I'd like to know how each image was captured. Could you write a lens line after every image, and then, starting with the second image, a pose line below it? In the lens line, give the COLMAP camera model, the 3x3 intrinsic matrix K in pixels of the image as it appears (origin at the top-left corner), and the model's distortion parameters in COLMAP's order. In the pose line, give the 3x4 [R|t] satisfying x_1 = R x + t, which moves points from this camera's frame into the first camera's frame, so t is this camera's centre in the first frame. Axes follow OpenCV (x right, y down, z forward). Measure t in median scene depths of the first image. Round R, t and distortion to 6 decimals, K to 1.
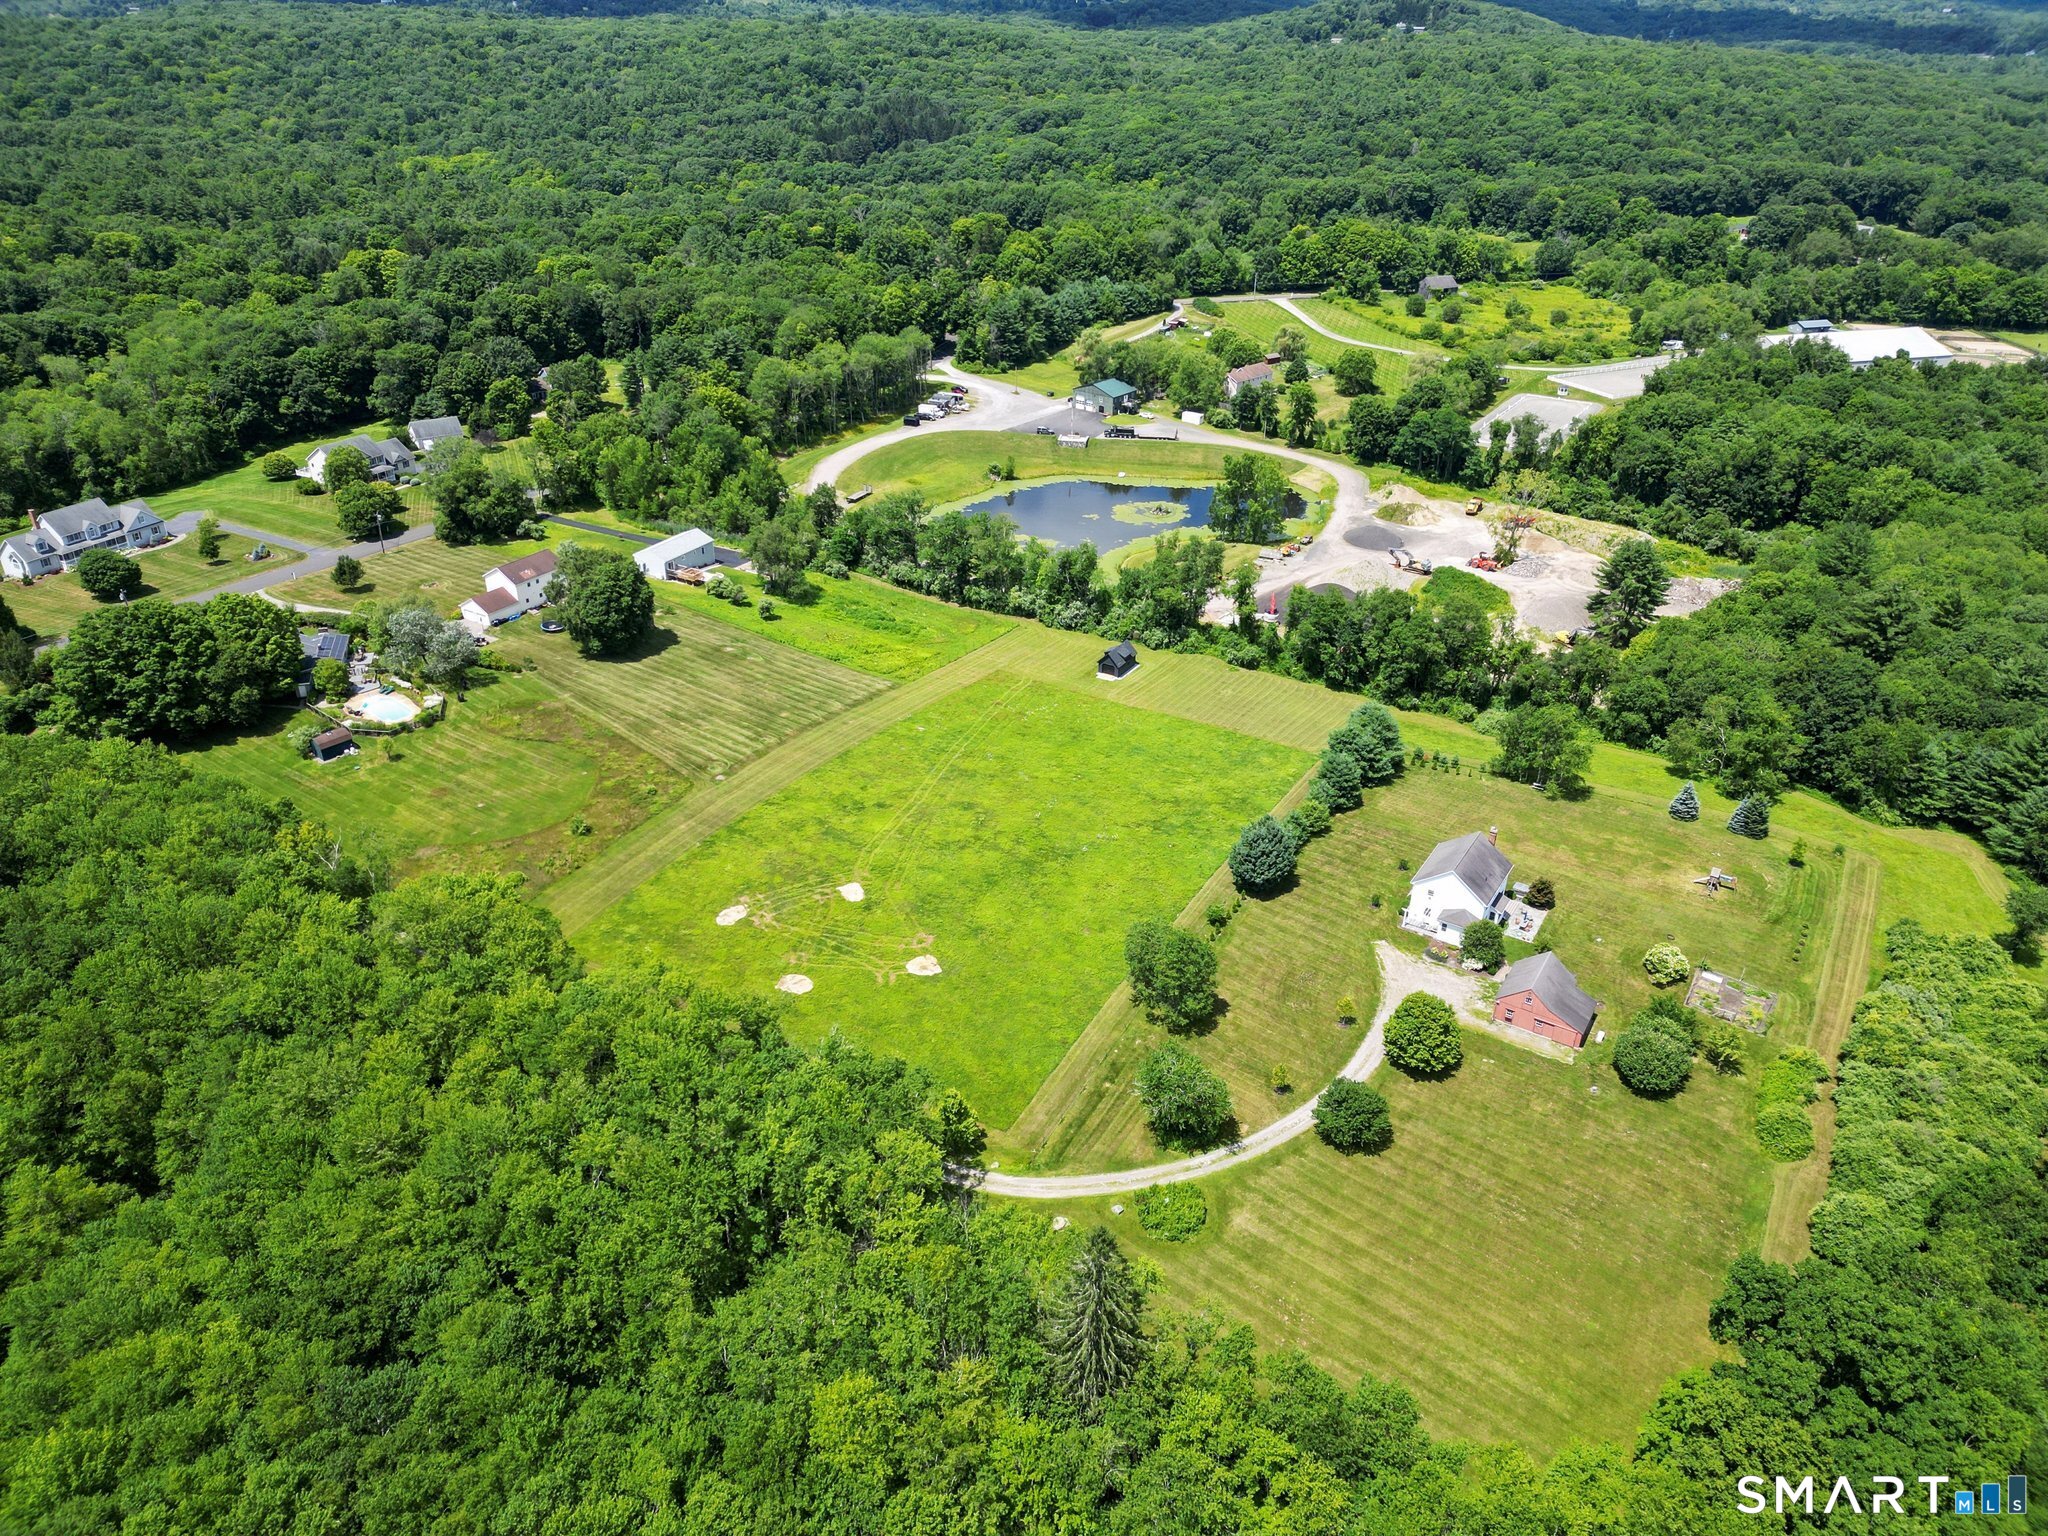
lens RADIAL K [[1413.1, 0, 1024.0], [0, 1413.1, 768.0], [0, 0, 1]] dist [0.071785, -0.060806]
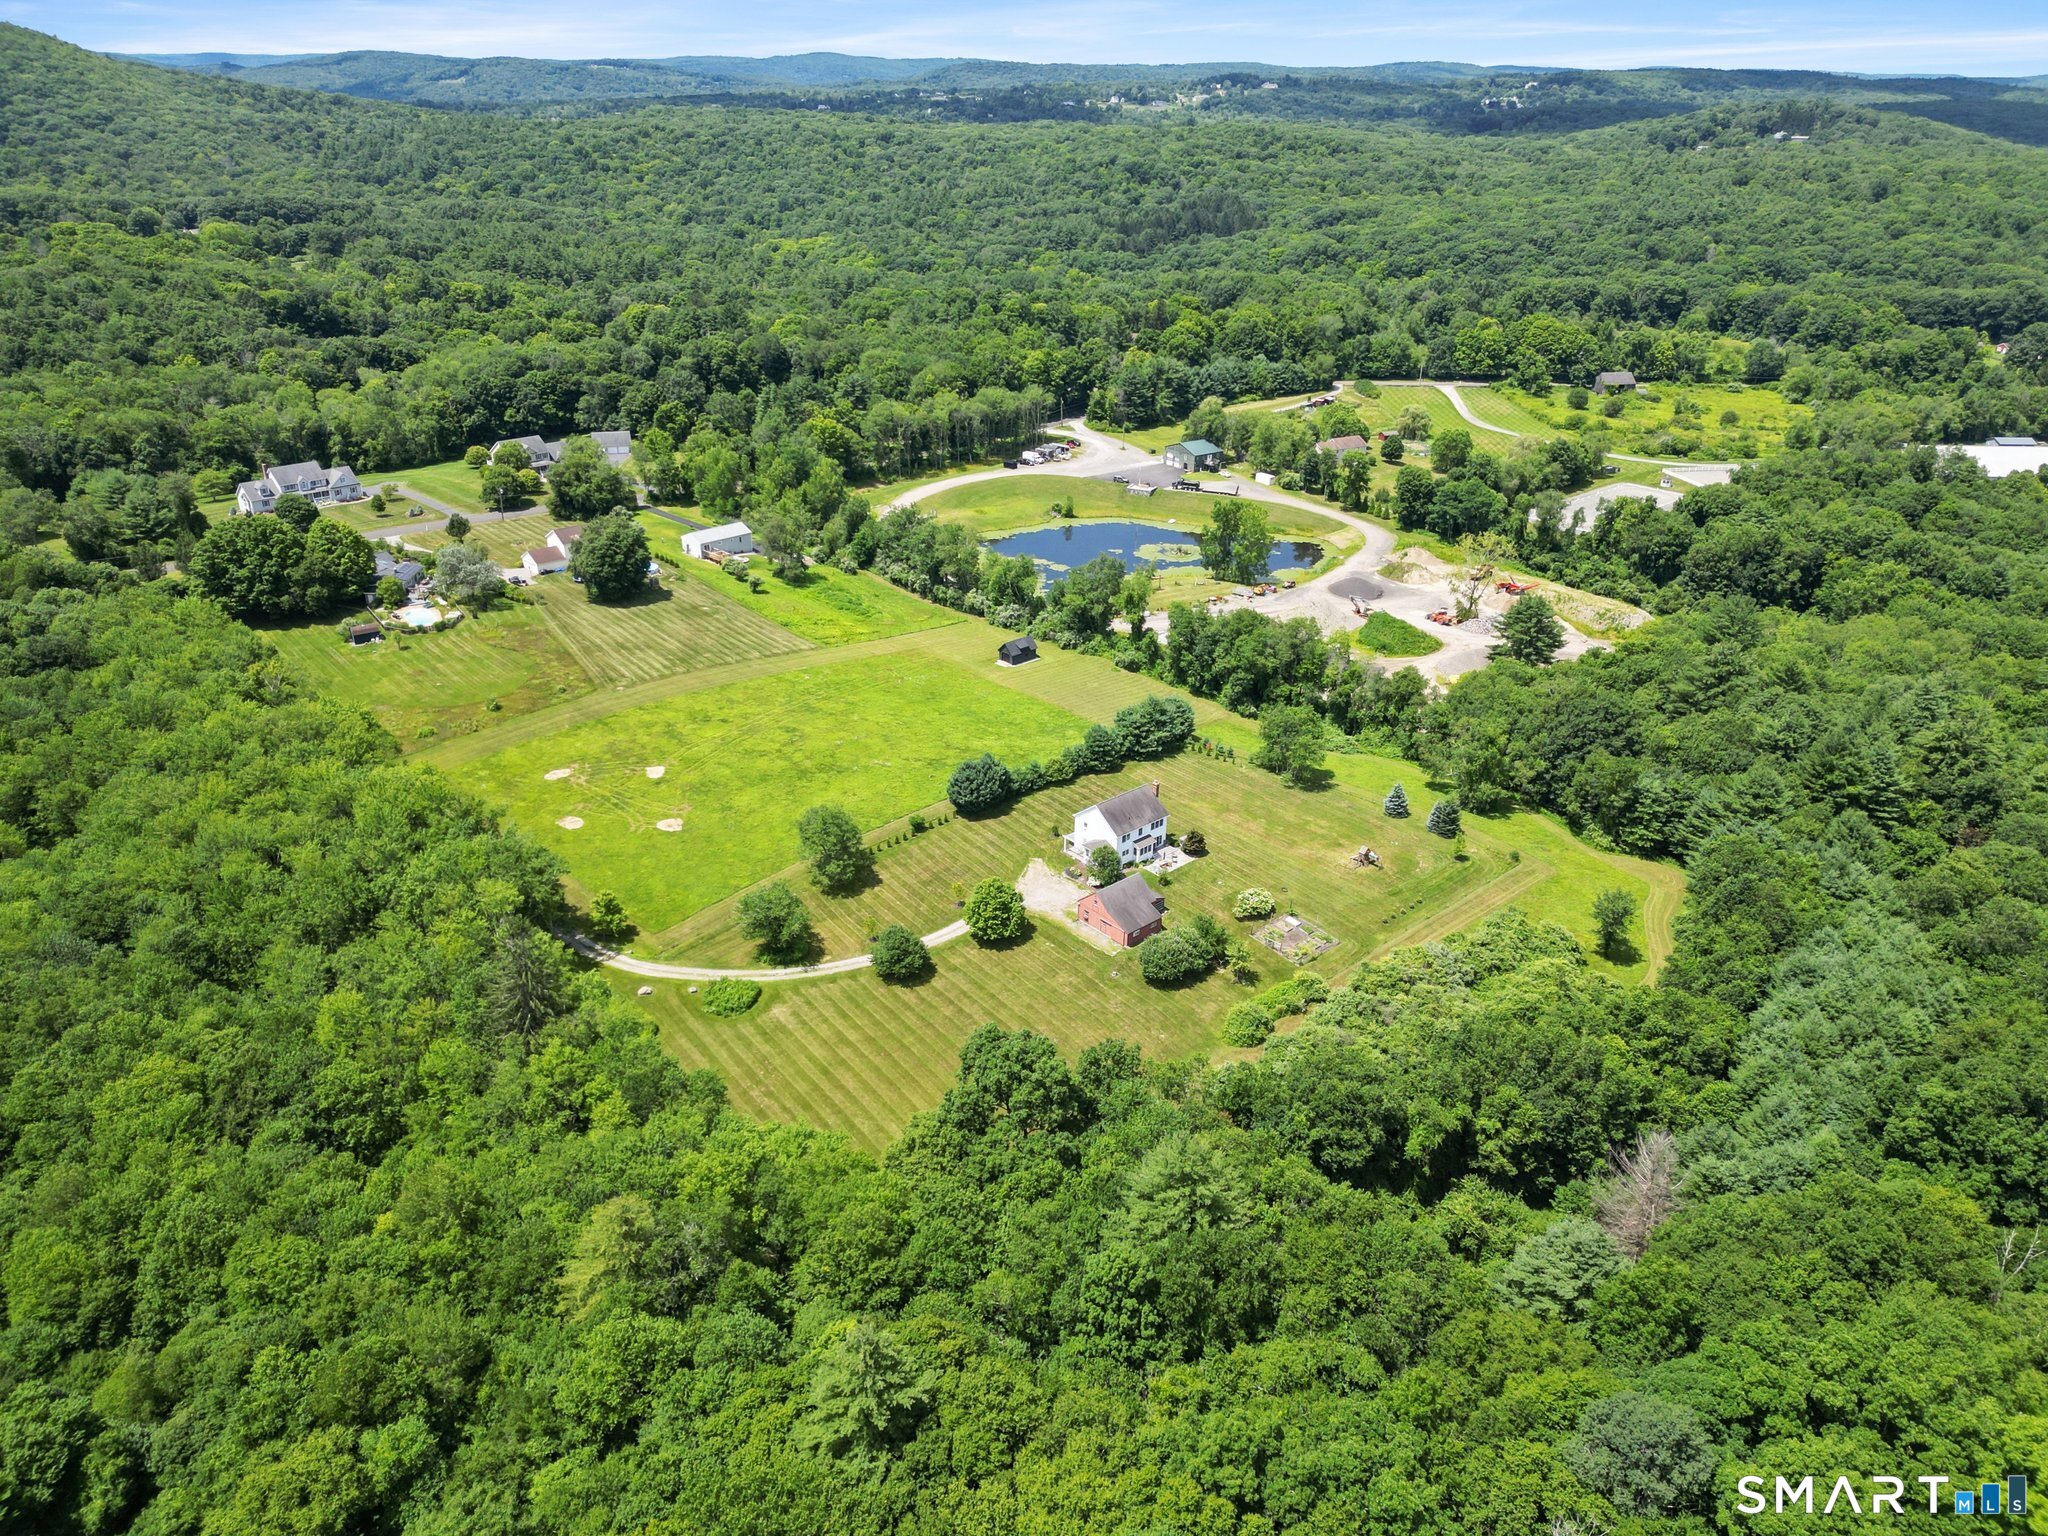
lens RADIAL K [[1445.3, 0, 1058.2], [0, 1445.3, 793.3], [0, 0, 1]] dist [0.082311, -0.085251]
pose [[0.963193, 0.120034, -0.240523, 0.280417], [-0.133185, 0.990319, -0.039127, 0.056893], [0.233498, 0.069721, 0.969854, -0.092483]]
